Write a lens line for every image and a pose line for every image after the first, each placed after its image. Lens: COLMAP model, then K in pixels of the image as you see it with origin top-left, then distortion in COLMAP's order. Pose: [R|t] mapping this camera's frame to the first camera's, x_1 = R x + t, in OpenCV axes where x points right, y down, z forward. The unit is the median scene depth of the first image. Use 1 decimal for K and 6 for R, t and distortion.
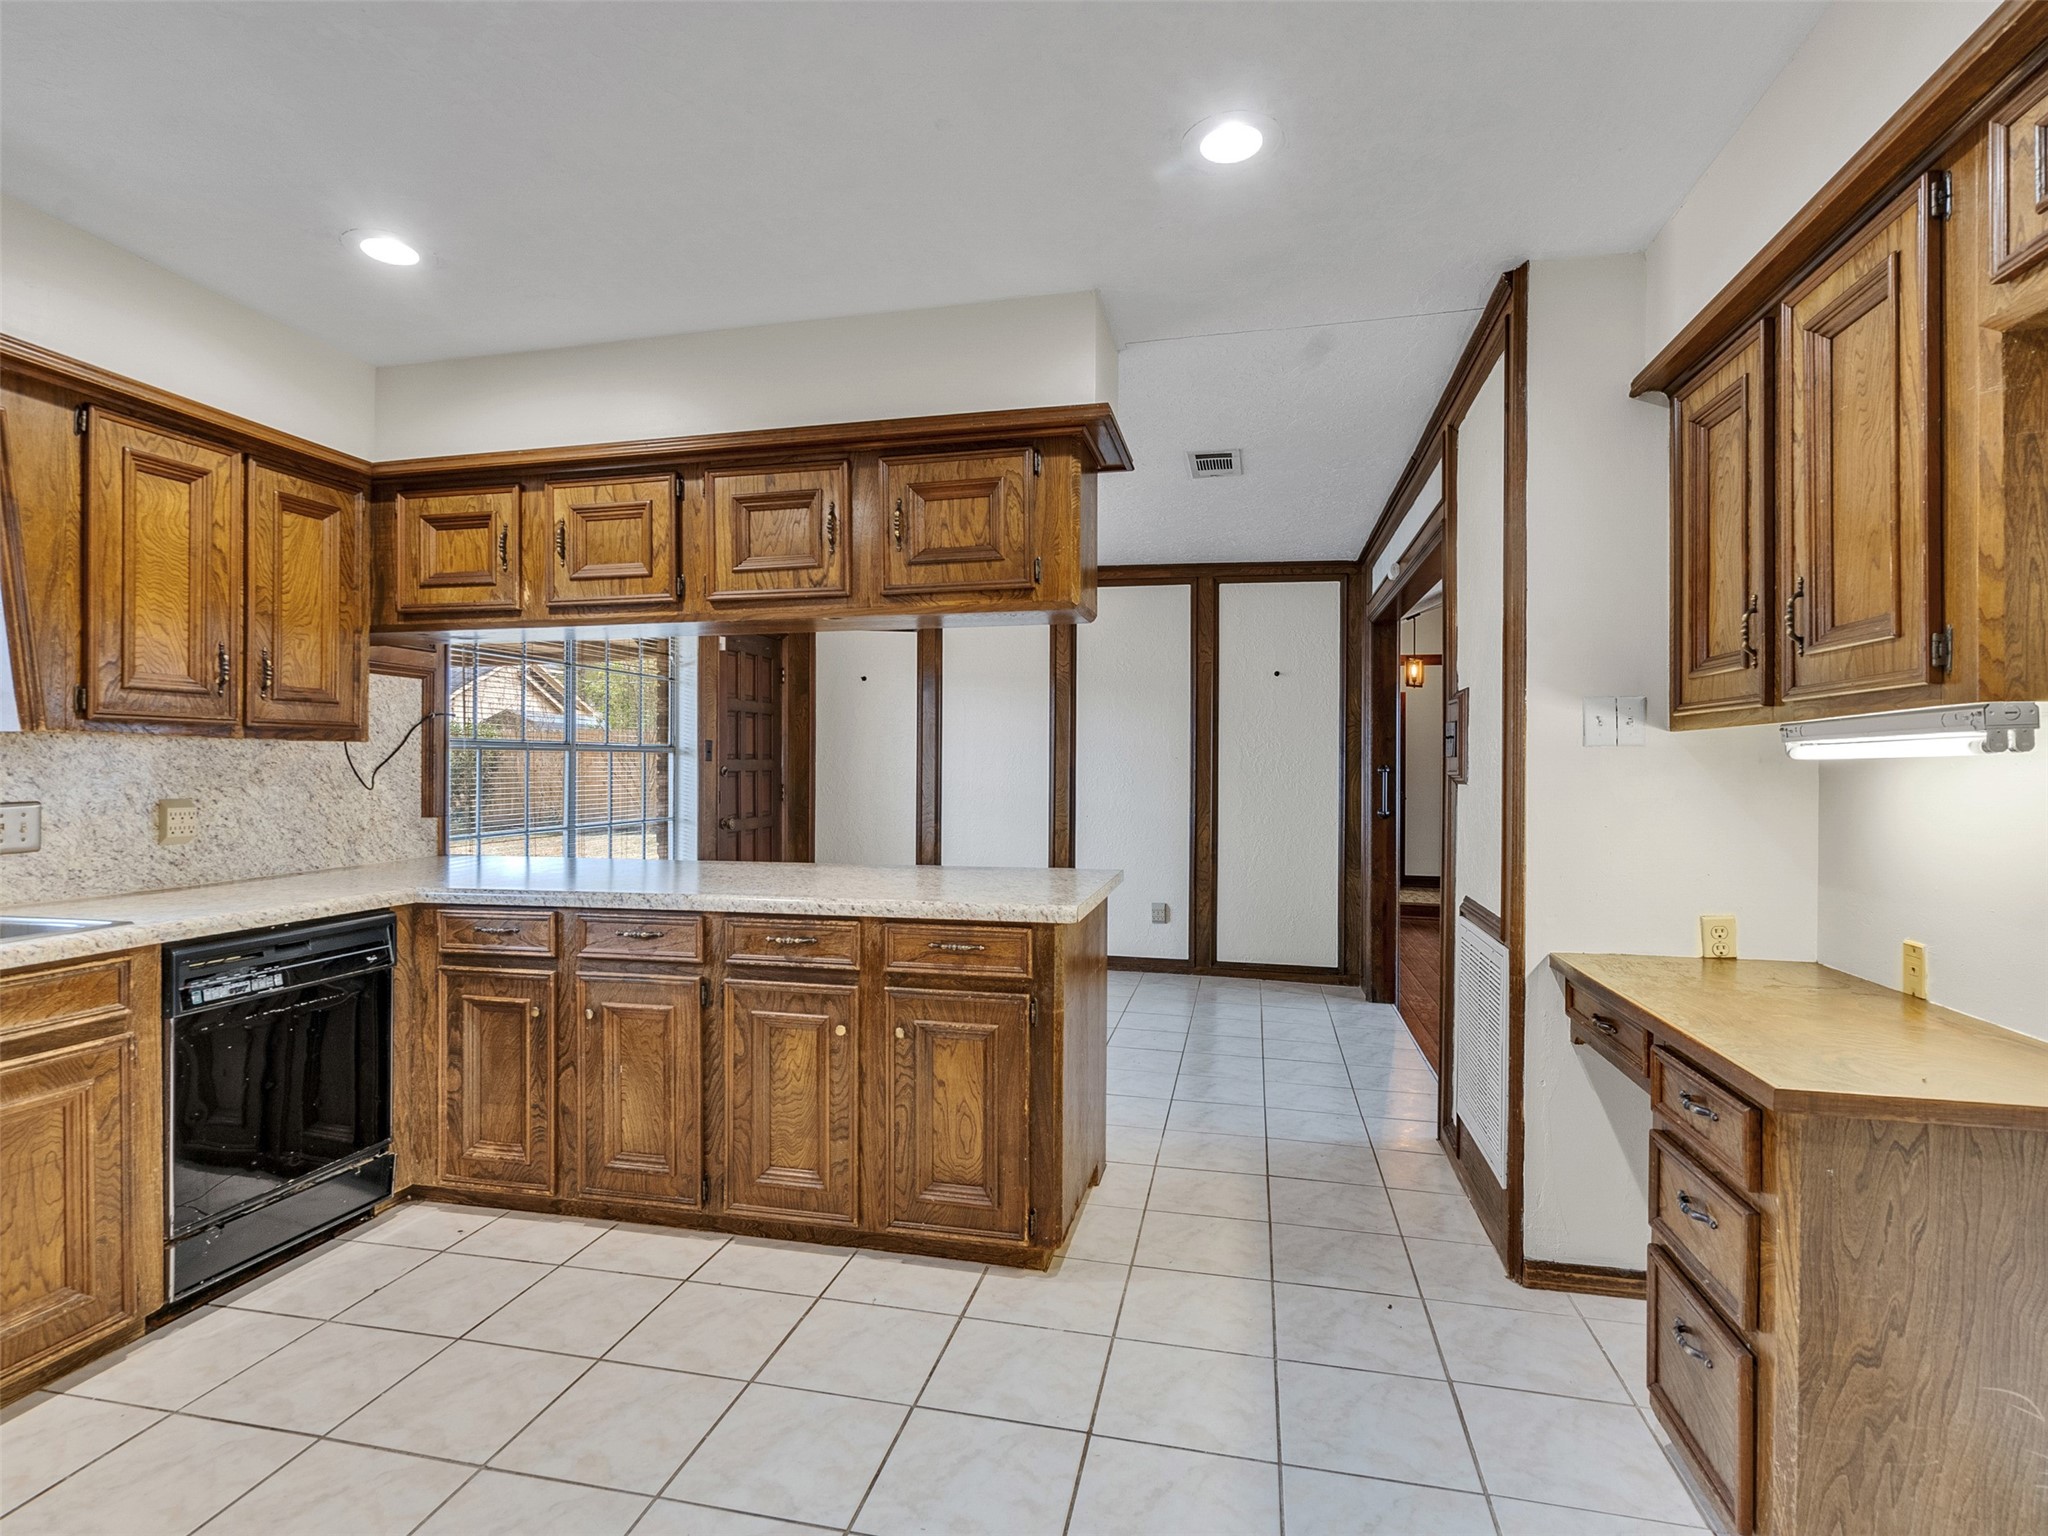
lens RADIAL K [[1047.3, 0, 1007.5], [0, 1047.3, 769.6], [0, 0, 1]] dist [-0.004060, 0.001971]
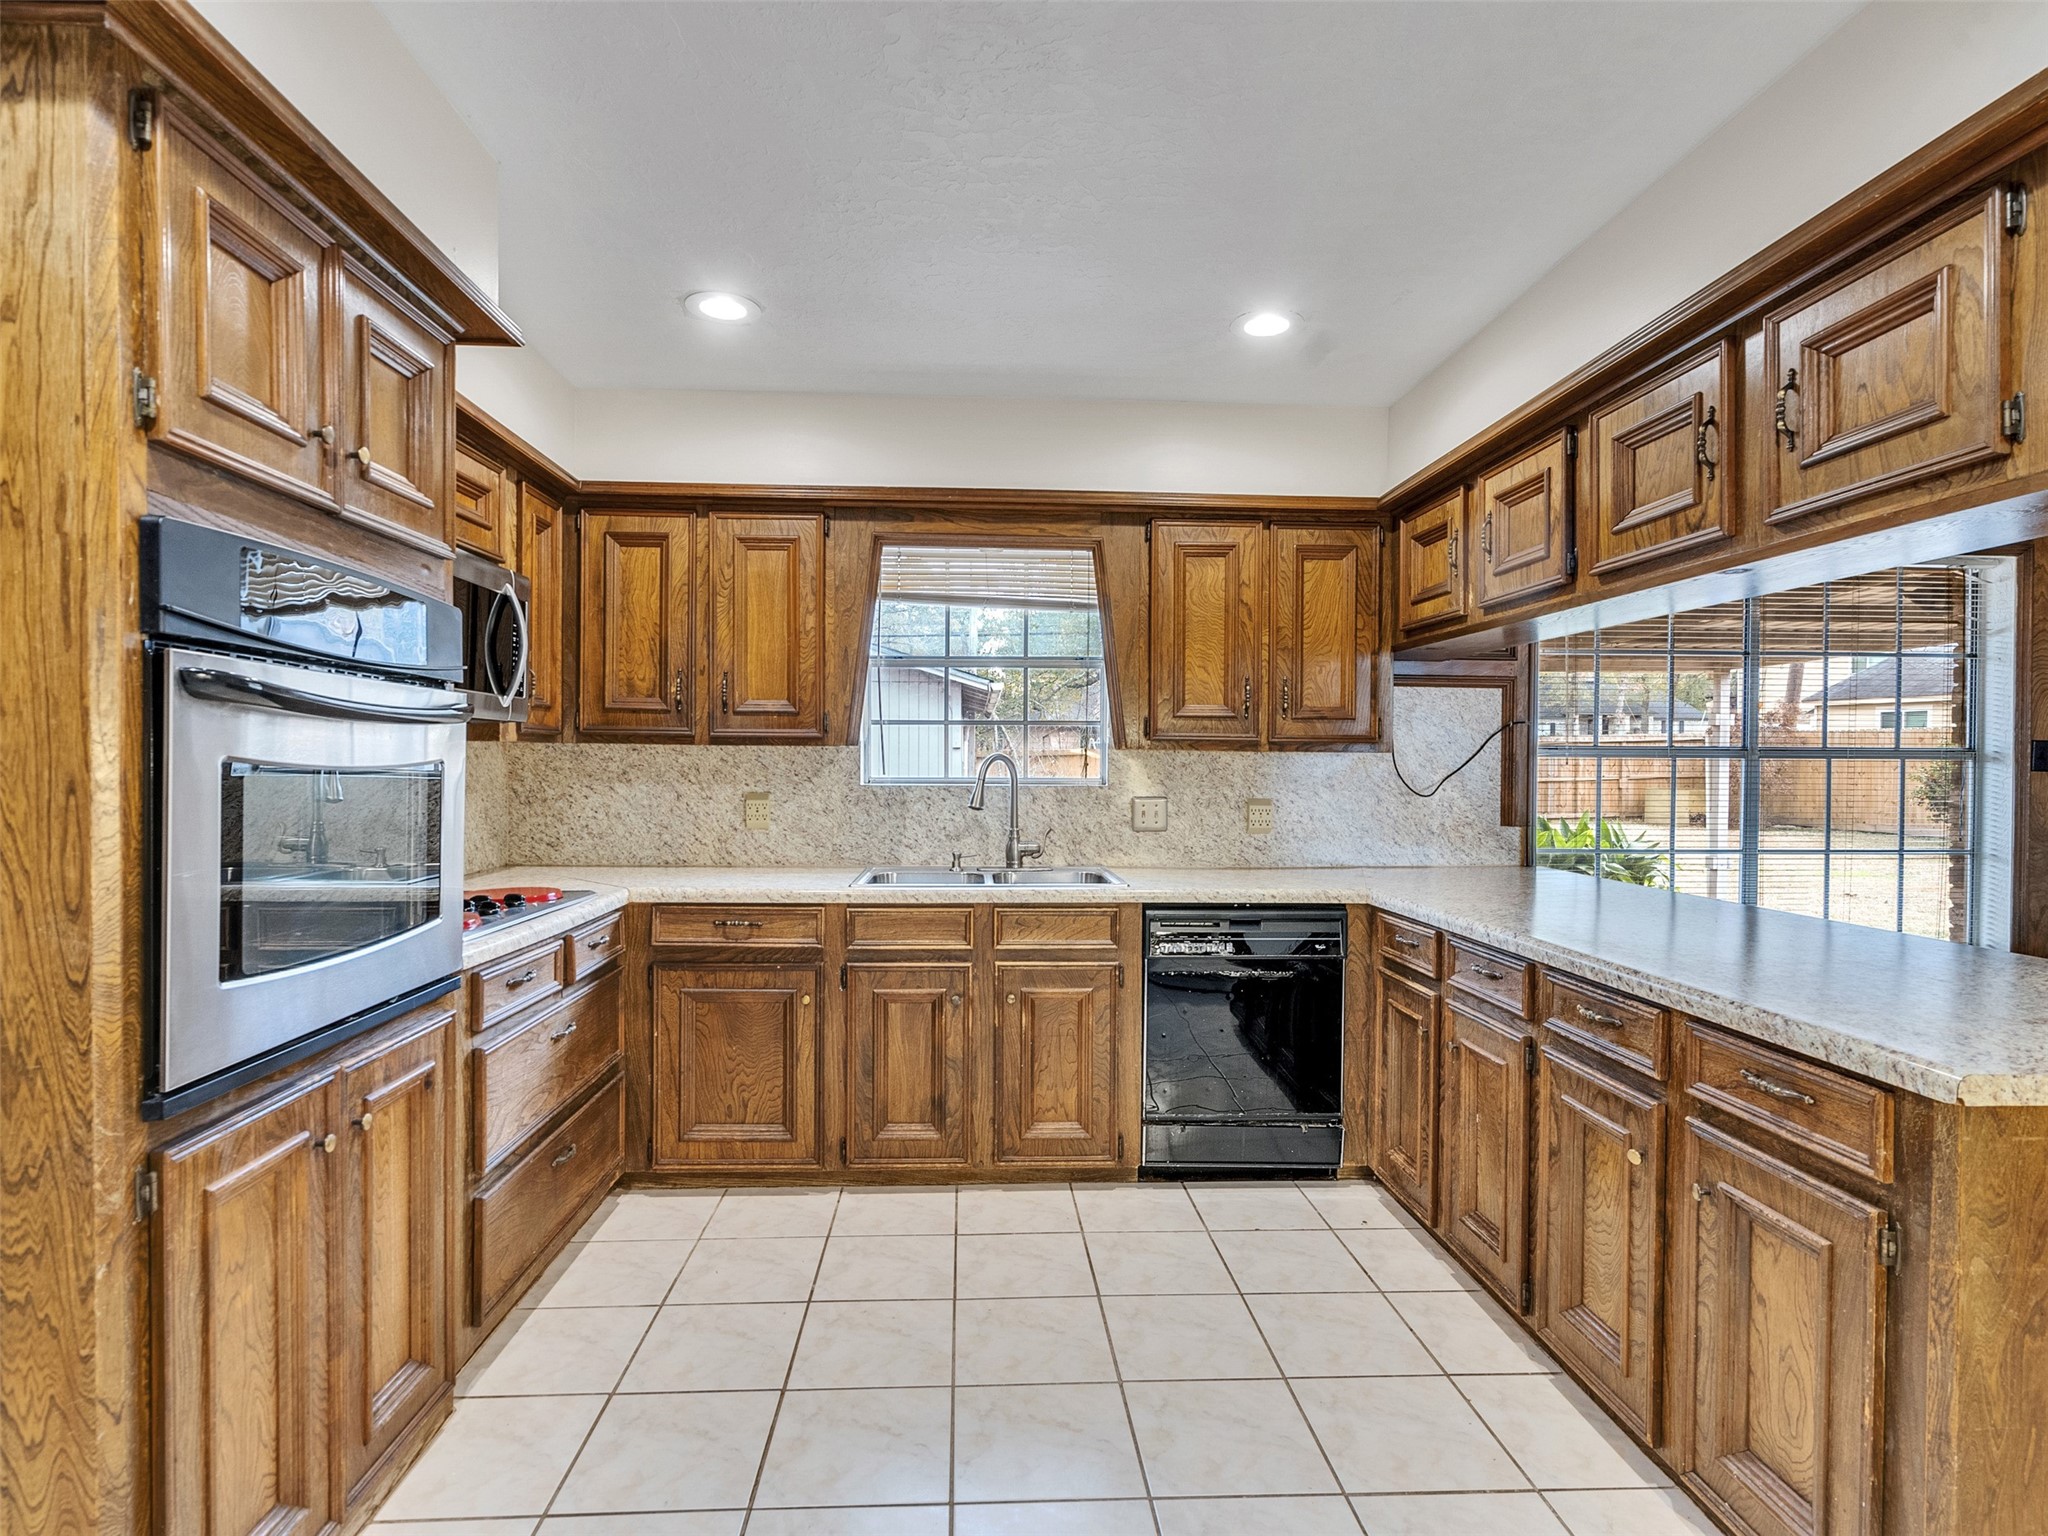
lens RADIAL K [[1047.3, 0, 1007.5], [0, 1047.3, 769.6], [0, 0, 1]] dist [-0.004060, 0.001971]
pose [[0.269769, 0.009724, -0.962876, 0.378213], [-0.010612, 0.999918, 0.007125, -0.014145], [0.962867, 0.008296, 0.269850, 0.366326]]
